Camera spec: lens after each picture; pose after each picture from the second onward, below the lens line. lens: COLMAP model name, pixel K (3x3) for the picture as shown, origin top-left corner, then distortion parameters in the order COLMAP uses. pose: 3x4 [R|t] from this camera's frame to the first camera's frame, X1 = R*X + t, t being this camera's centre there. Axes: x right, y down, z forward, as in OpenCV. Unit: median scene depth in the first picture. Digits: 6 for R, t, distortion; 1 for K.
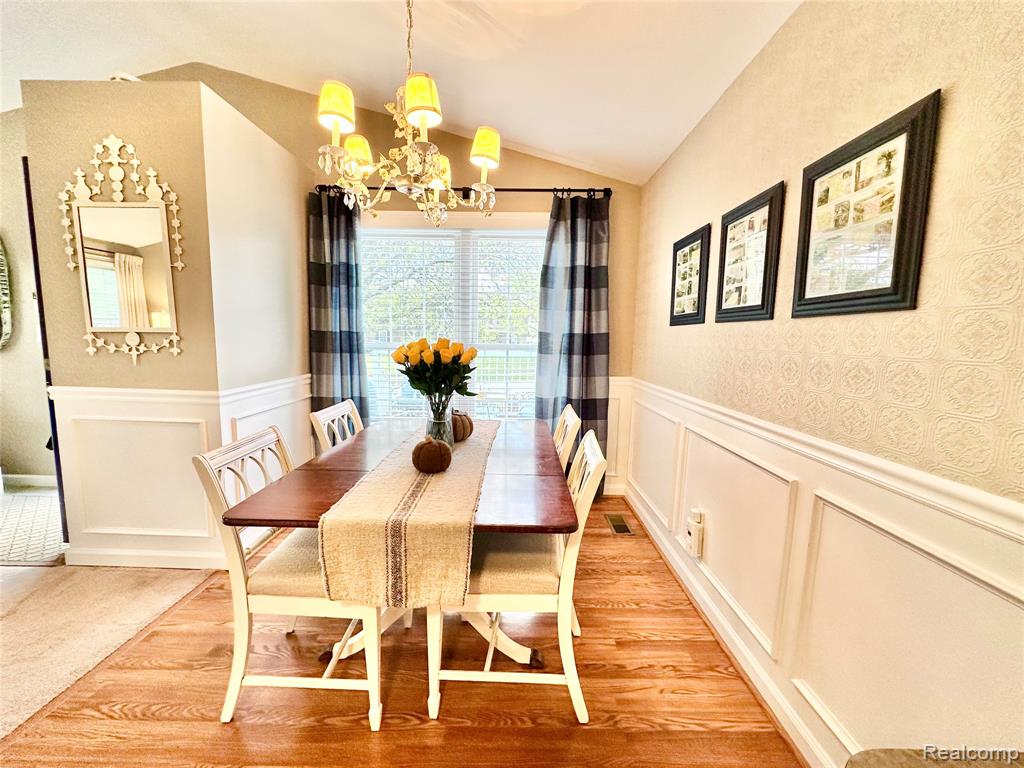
lens RADIAL K [[409.2, 0, 512.5], [0, 409.2, 385.5], [0, 0, 1]] dist [-0.001346, -0.000344]
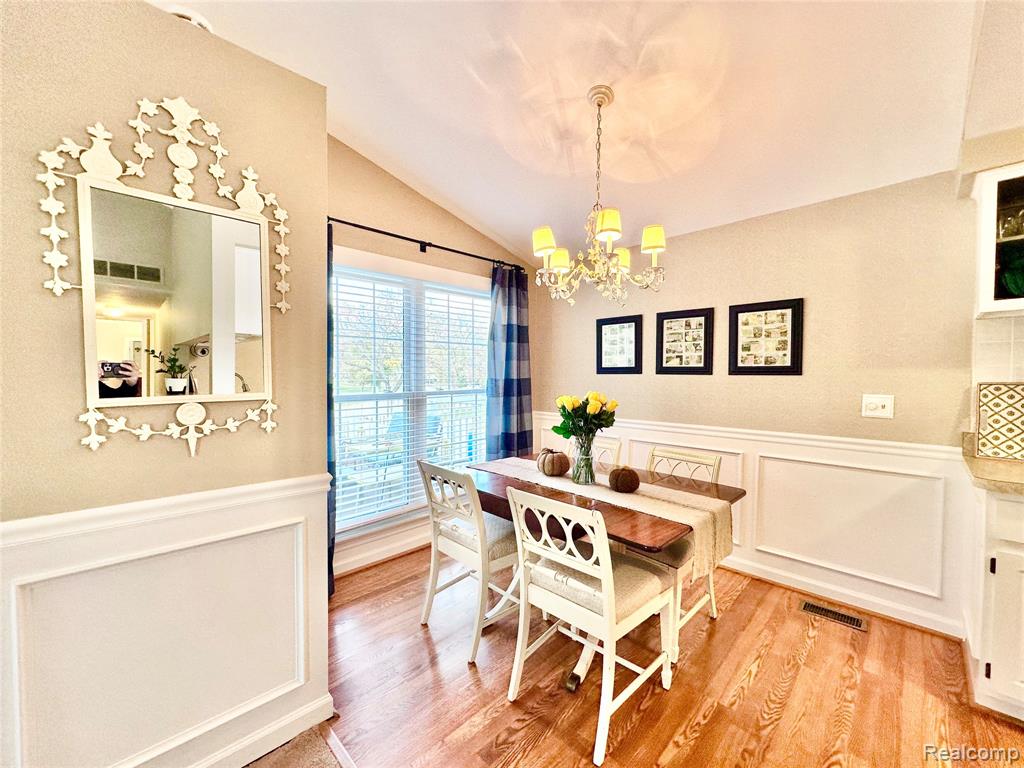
lens RADIAL K [[409.2, 0, 512.5], [0, 409.2, 385.5], [0, 0, 1]] dist [-0.001346, -0.000344]
pose [[0.701509, -0.037617, 0.711667, -1.070238], [0.092321, 0.994988, -0.038411, -0.090909], [-0.706655, 0.092647, 0.701466, 0.222359]]
